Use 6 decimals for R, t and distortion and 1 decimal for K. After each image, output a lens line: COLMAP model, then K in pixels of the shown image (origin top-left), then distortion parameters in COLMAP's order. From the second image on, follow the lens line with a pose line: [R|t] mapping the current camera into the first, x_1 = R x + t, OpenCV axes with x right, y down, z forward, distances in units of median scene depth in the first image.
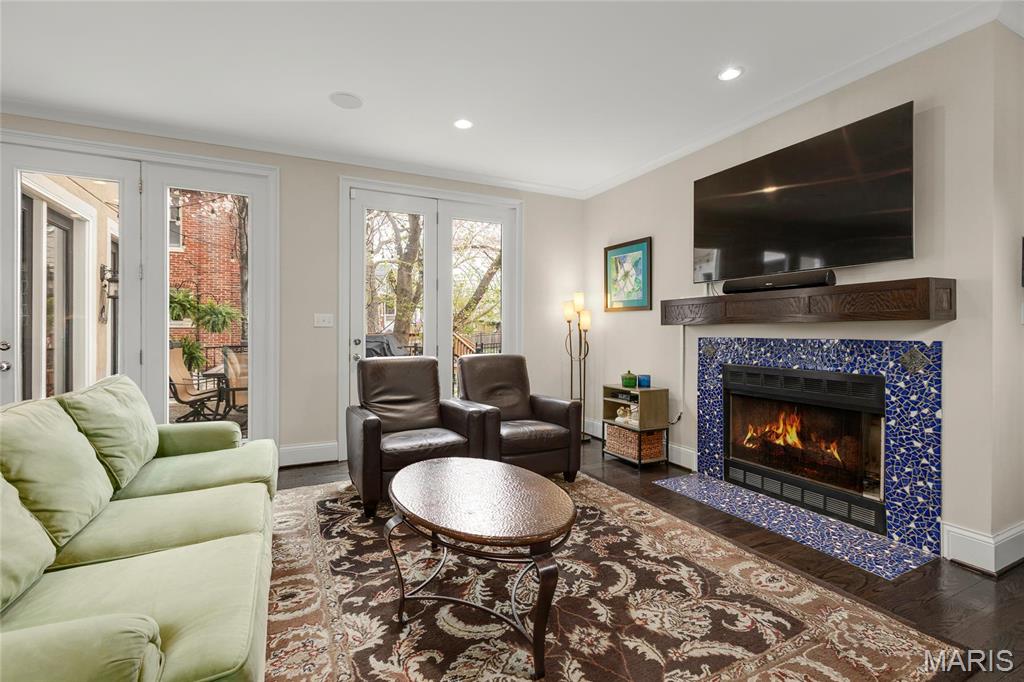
lens RADIAL K [[461.6, 0, 505.6], [0, 461.6, 333.7], [0, 0, 1]] dist [0.000000, 0.000577]
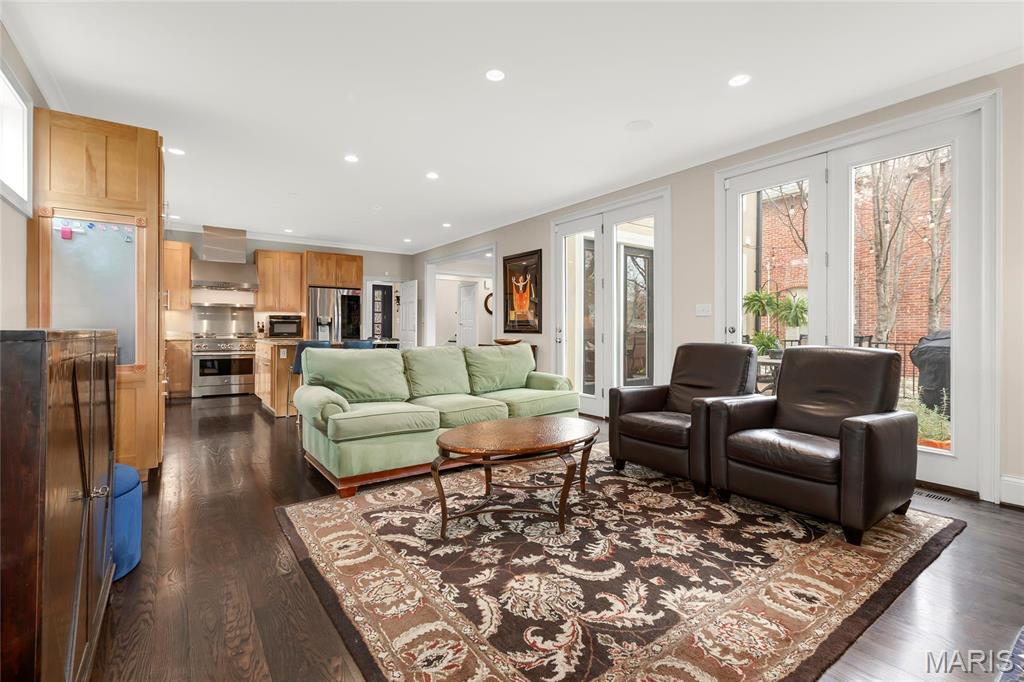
lens RADIAL K [[461.6, 0, 507.2], [0, 461.6, 334.0], [0, 0, 1]] dist [0.000000, 0.000577]
pose [[0.173239, 0.010275, -0.984826, 1.162379], [-0.008556, 0.999924, 0.008928, 0.041851], [0.984843, 0.006880, 0.173313, 0.681505]]
